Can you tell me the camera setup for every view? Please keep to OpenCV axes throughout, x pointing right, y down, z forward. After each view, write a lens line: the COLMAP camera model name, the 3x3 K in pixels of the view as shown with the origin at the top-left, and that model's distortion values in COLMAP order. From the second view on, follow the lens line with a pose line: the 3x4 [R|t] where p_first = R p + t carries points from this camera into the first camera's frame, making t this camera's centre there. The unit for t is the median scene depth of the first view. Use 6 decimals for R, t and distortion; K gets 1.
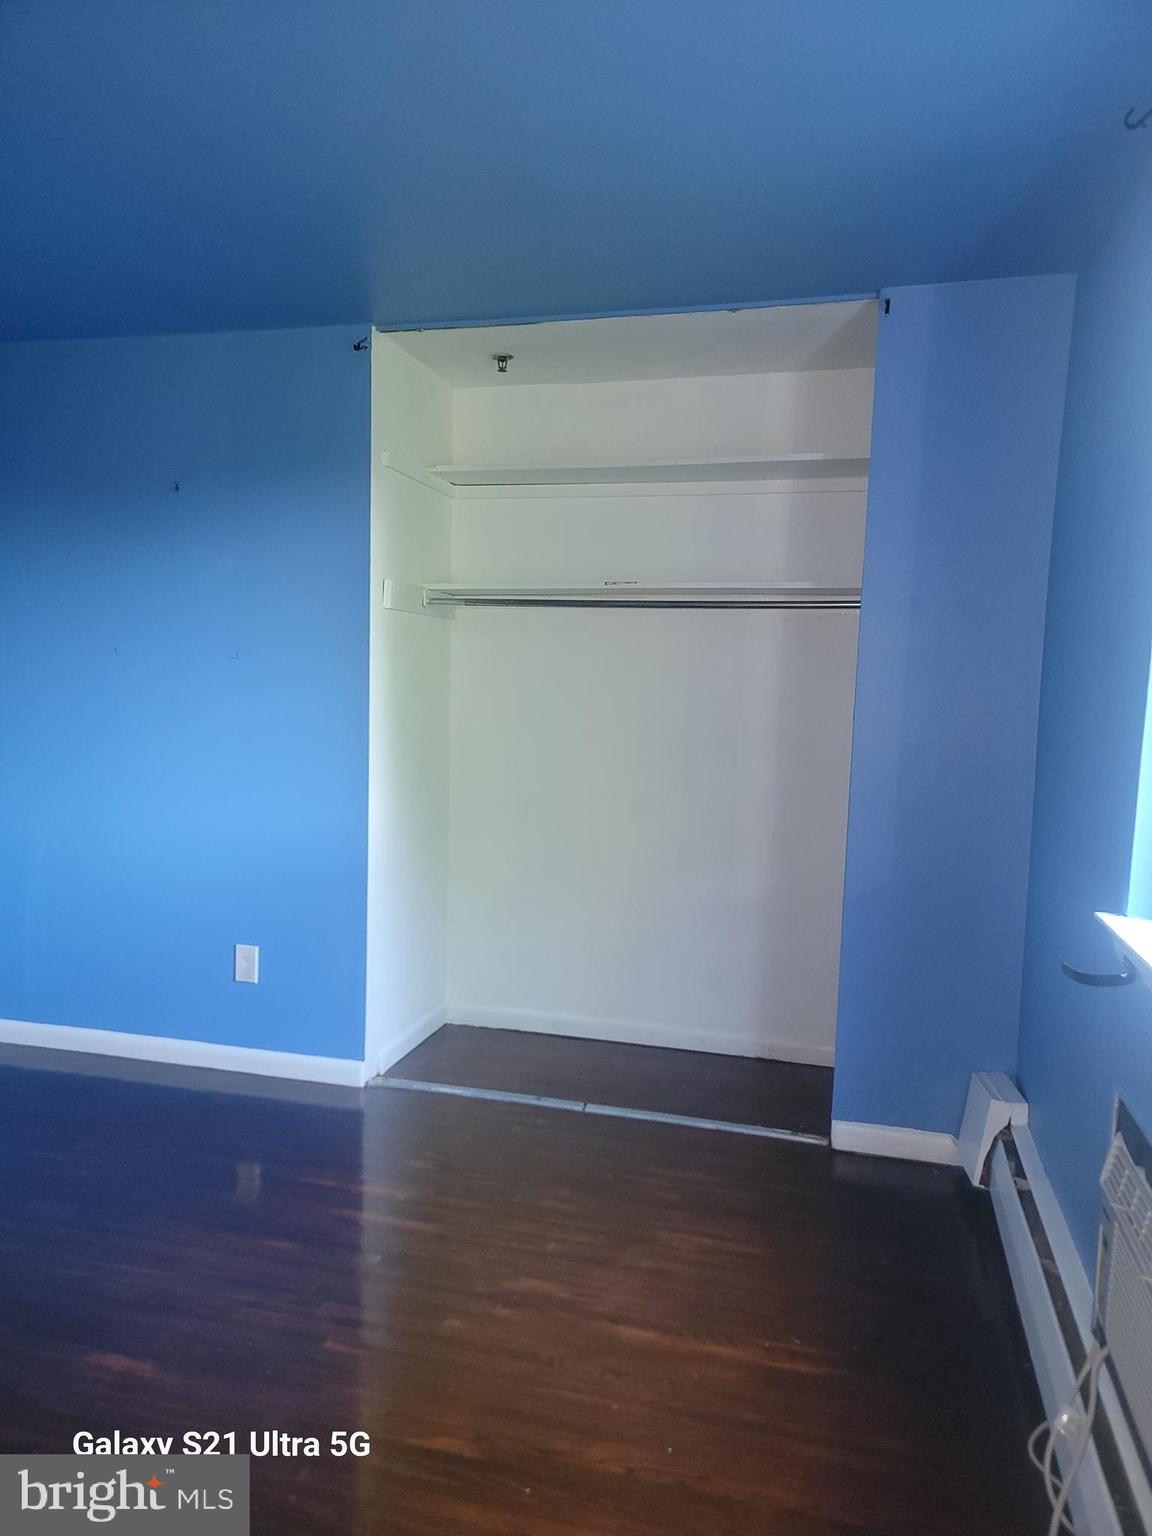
lens RADIAL K [[1080.7, 0, 576.0], [0, 1080.7, 768.0], [0, 0, 1]] dist [0.128442, -0.090904]
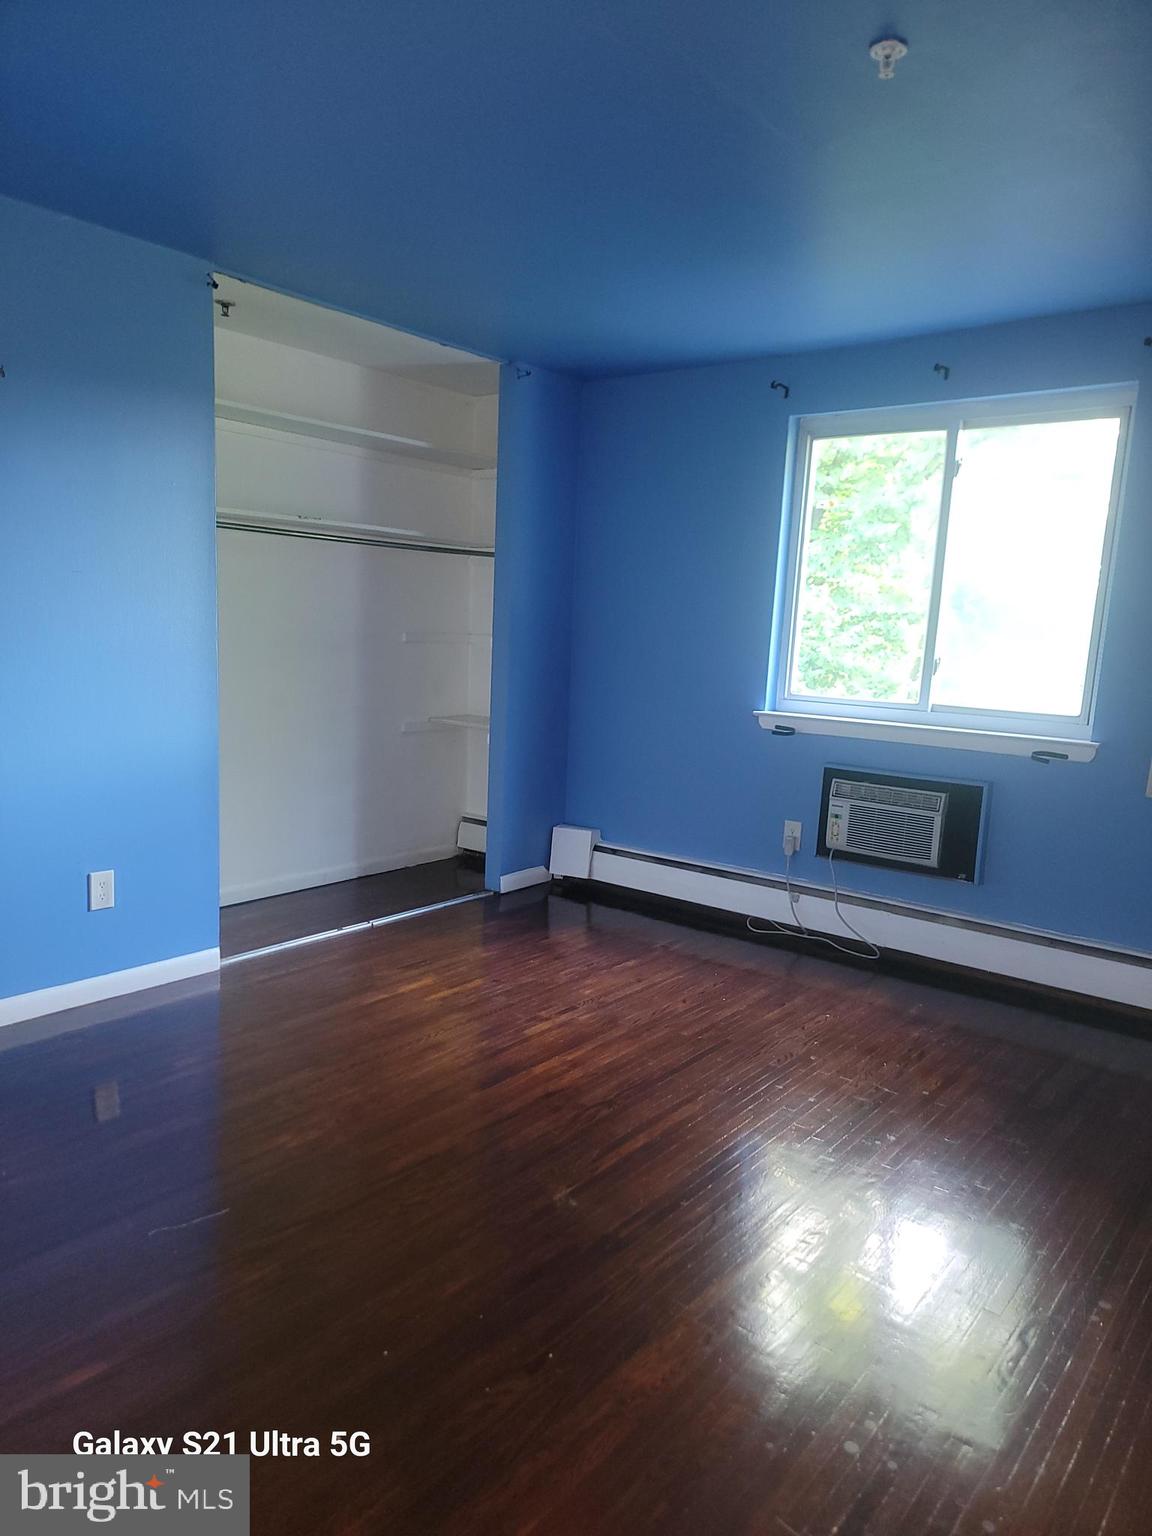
lens RADIAL K [[1067.8, 0, 576.0], [0, 1067.8, 768.0], [0, 0, 1]] dist [0.066551, -0.071510]
pose [[0.400910, -0.138374, 0.905607, -0.345257], [0.047838, 0.990340, 0.130144, -0.011748], [-0.914868, -0.008854, 0.403657, 0.080184]]
